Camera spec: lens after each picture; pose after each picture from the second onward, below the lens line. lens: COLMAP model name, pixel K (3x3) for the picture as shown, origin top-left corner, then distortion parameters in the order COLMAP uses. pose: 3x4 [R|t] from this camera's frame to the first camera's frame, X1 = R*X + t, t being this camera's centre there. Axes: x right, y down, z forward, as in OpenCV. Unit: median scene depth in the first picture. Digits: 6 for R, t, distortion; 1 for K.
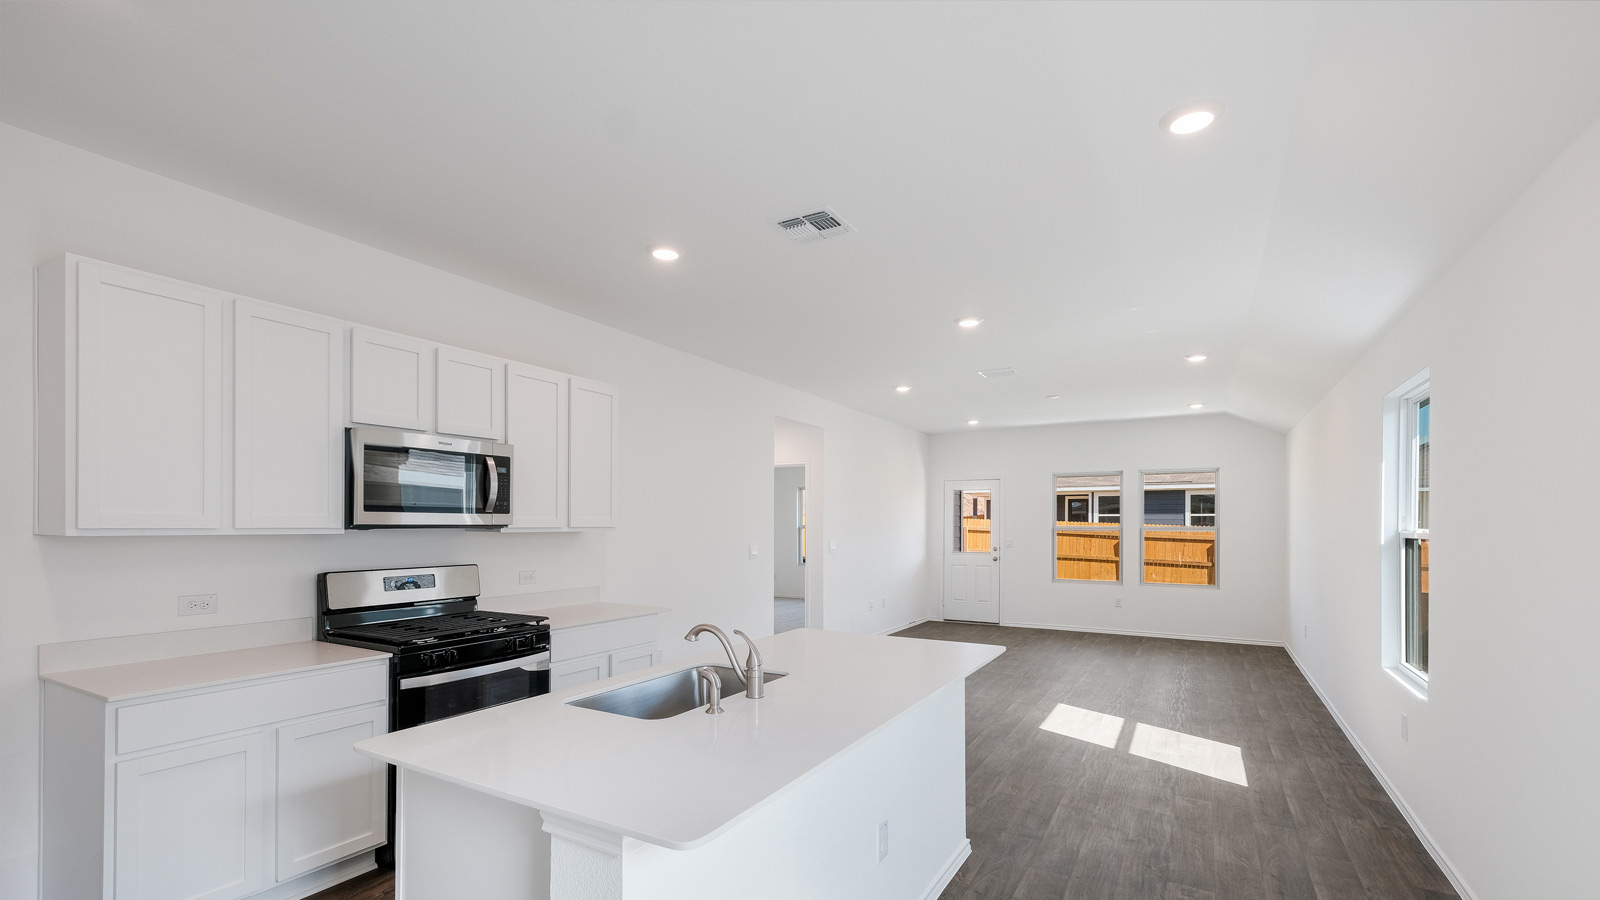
lens RADIAL K [[680.1, 0, 800.0], [0, 680.1, 450.0], [0, 0, 1]] dist [0.003947, 0.000646]
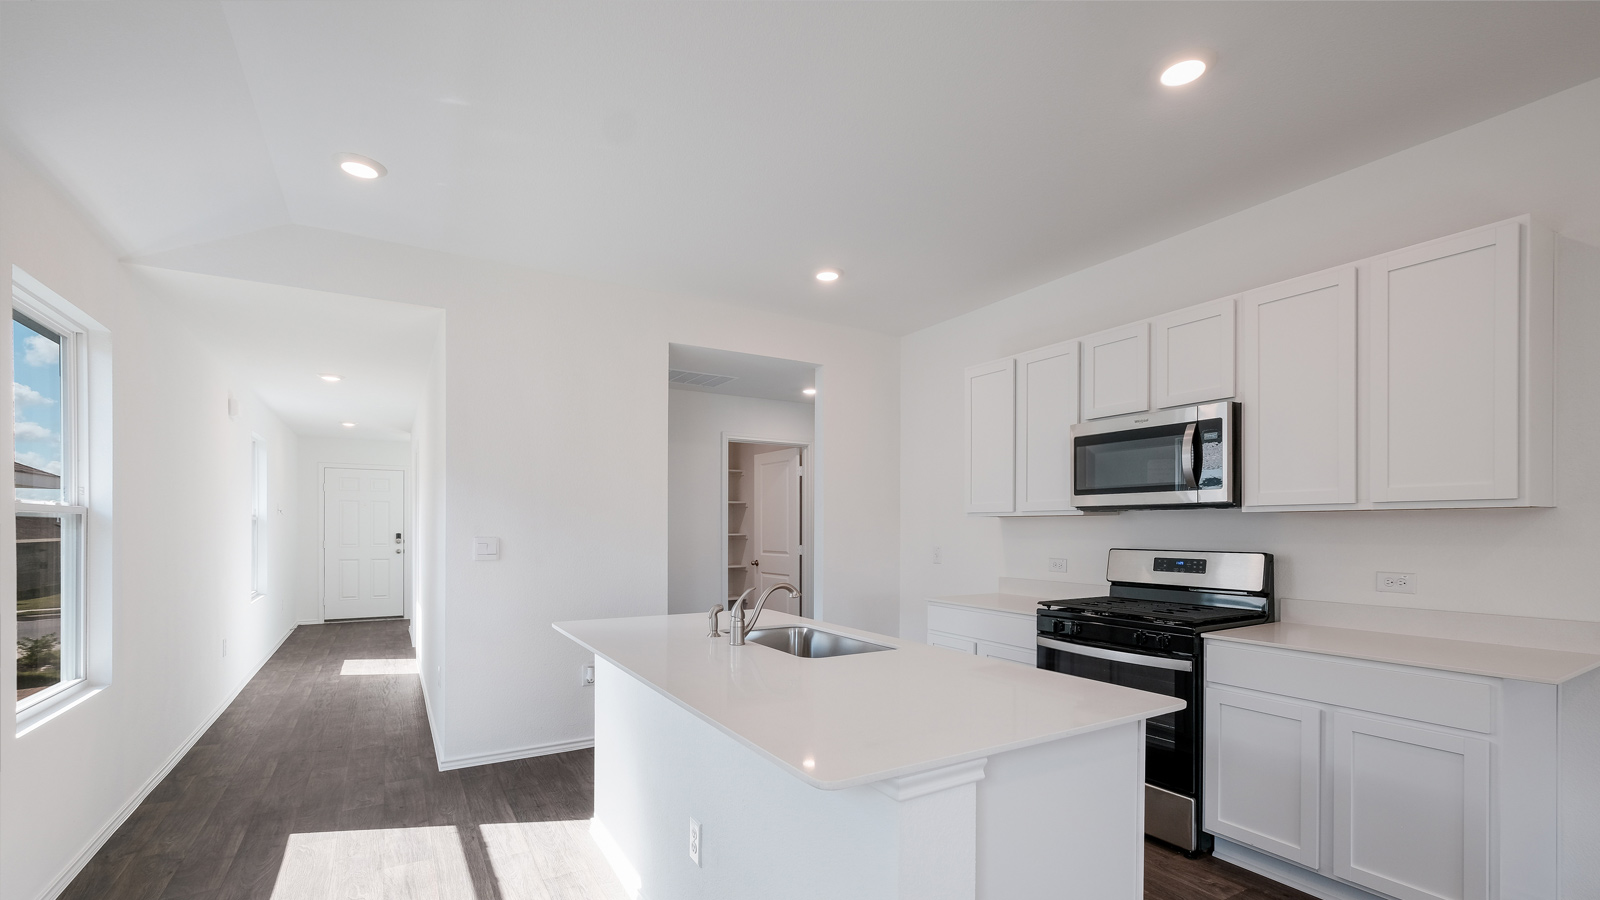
lens RADIAL K [[680.1, 0, 800.0], [0, 680.1, 450.0], [0, 0, 1]] dist [0.003947, 0.000646]
pose [[-0.453355, -0.083100, -0.887448, 0.577757], [0.120803, 0.980729, -0.153548, 0.122938], [0.883106, -0.176818, -0.434580, 0.999669]]
